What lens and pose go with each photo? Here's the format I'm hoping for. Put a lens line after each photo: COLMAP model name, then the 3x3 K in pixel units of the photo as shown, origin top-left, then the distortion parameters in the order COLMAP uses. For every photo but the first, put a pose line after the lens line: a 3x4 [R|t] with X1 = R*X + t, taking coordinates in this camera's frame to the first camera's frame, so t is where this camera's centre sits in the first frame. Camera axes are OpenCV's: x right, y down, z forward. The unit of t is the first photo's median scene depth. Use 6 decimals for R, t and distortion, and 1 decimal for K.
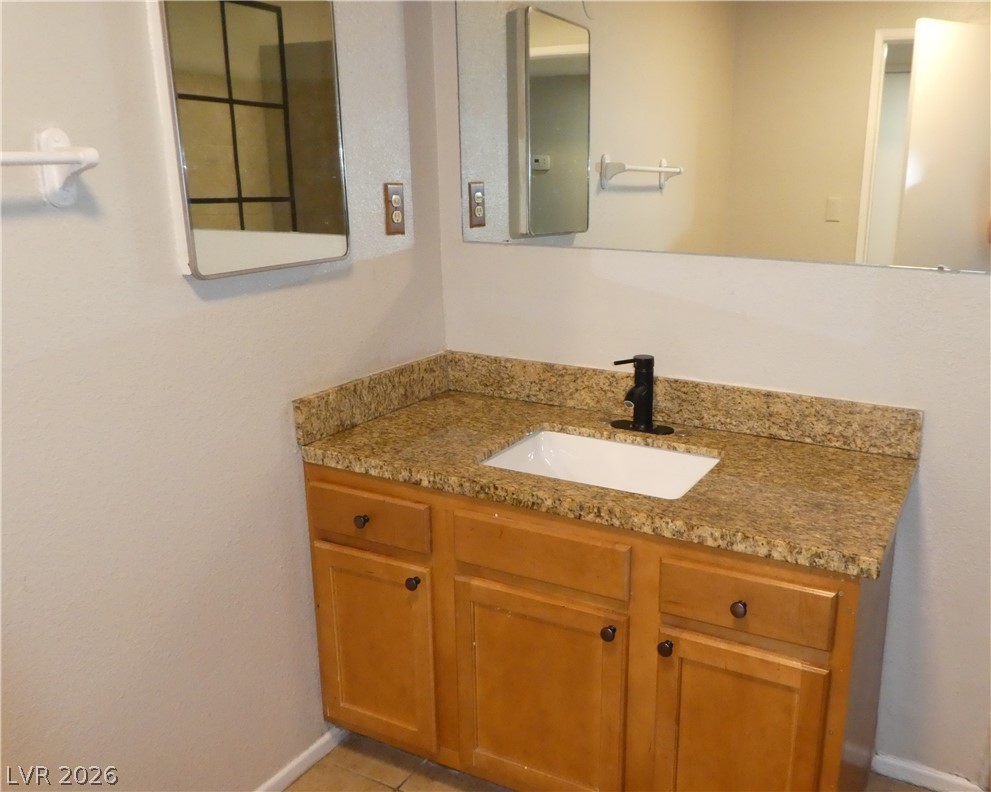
lens RADIAL K [[856.4, 0, 584.0], [0, 856.4, 390.9], [0, 0, 1]] dist [-0.046166, 0.020085]
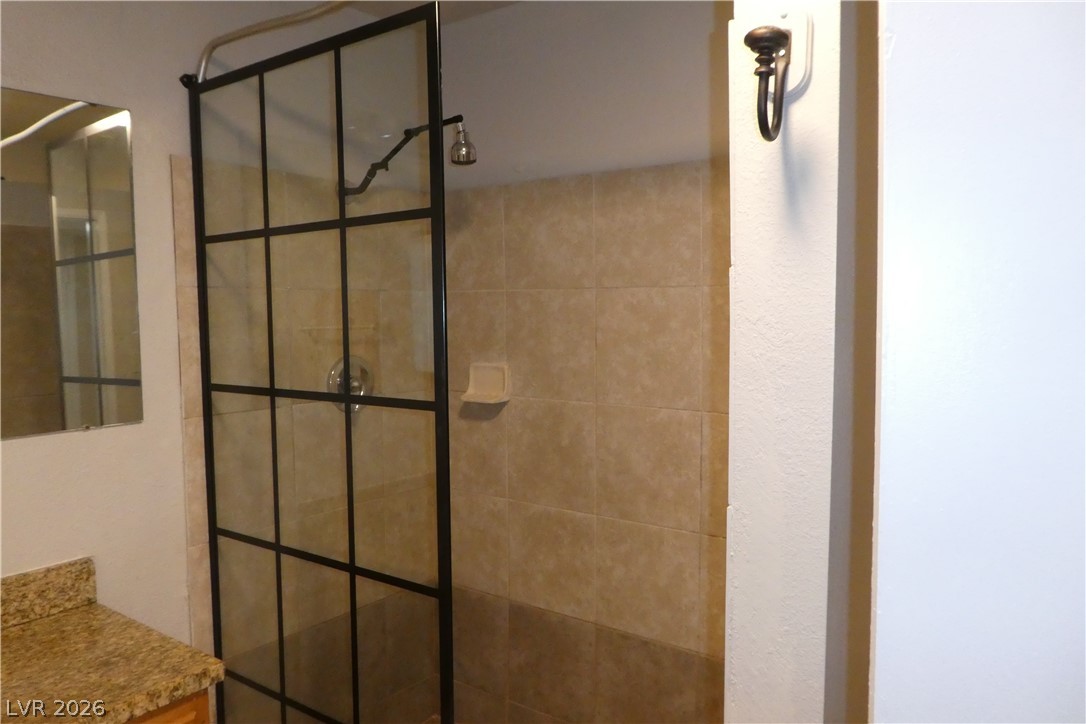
lens RADIAL K [[775.8, 0, 546.0], [0, 775.8, 365.8], [0, 0, 1]] dist [-0.029875, 0.000867]
pose [[0.172734, -0.086302, 0.981180, -0.442265], [0.273737, 0.961117, 0.036347, -0.086942], [-0.946166, 0.262307, 0.189642, 0.186364]]
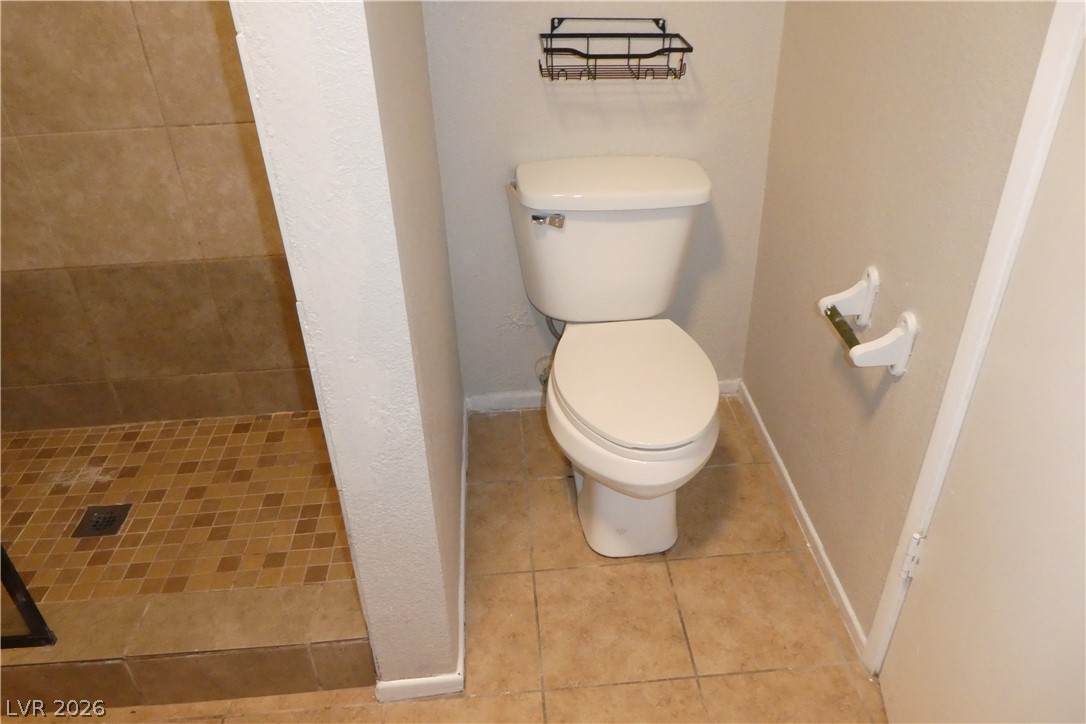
lens RADIAL K [[775.8, 0, 569.5], [0, 775.8, 347.7], [0, 0, 1]] dist [-0.029875, 0.000867]
pose [[-0.530325, -0.460757, 0.711659, -0.377576], [0.236385, 0.725772, 0.646047, -0.046164], [-0.814173, 0.510841, -0.275979, 0.243153]]
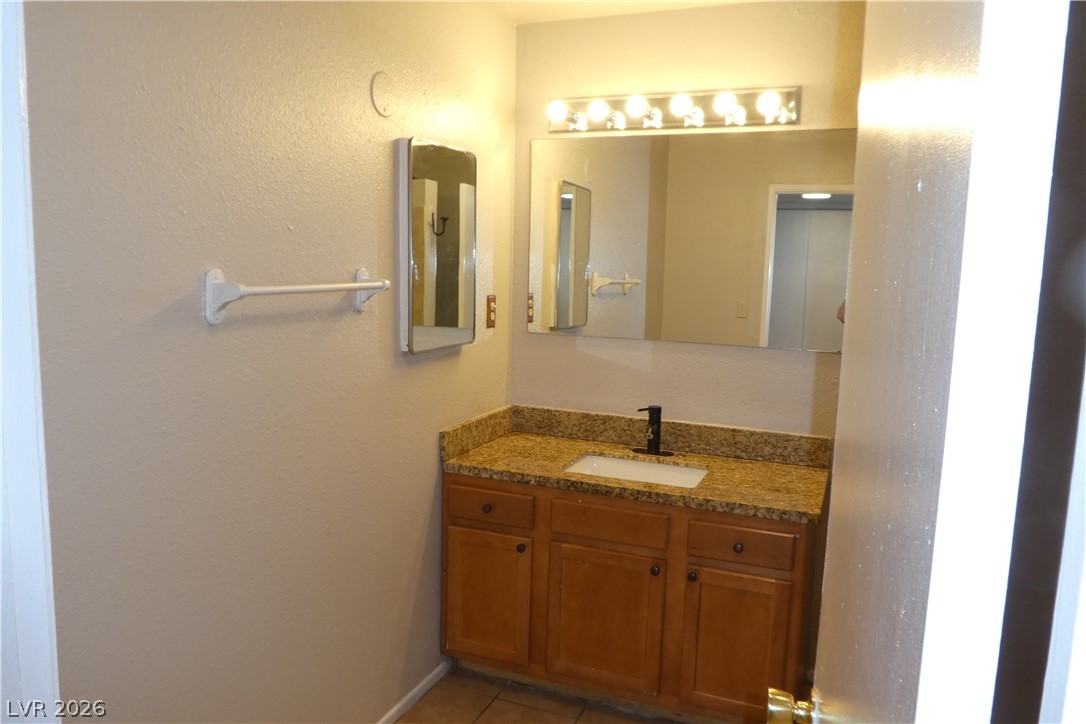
lens RADIAL K [[775.8, 0, 545.1], [0, 775.8, 355.8], [0, 0, 1]] dist [-0.029875, 0.000867]
pose [[0.997358, 0.010237, 0.071914, -0.256702], [-0.000381, 0.990743, -0.135747, 0.066611], [-0.072638, 0.135361, 0.988130, -0.449347]]
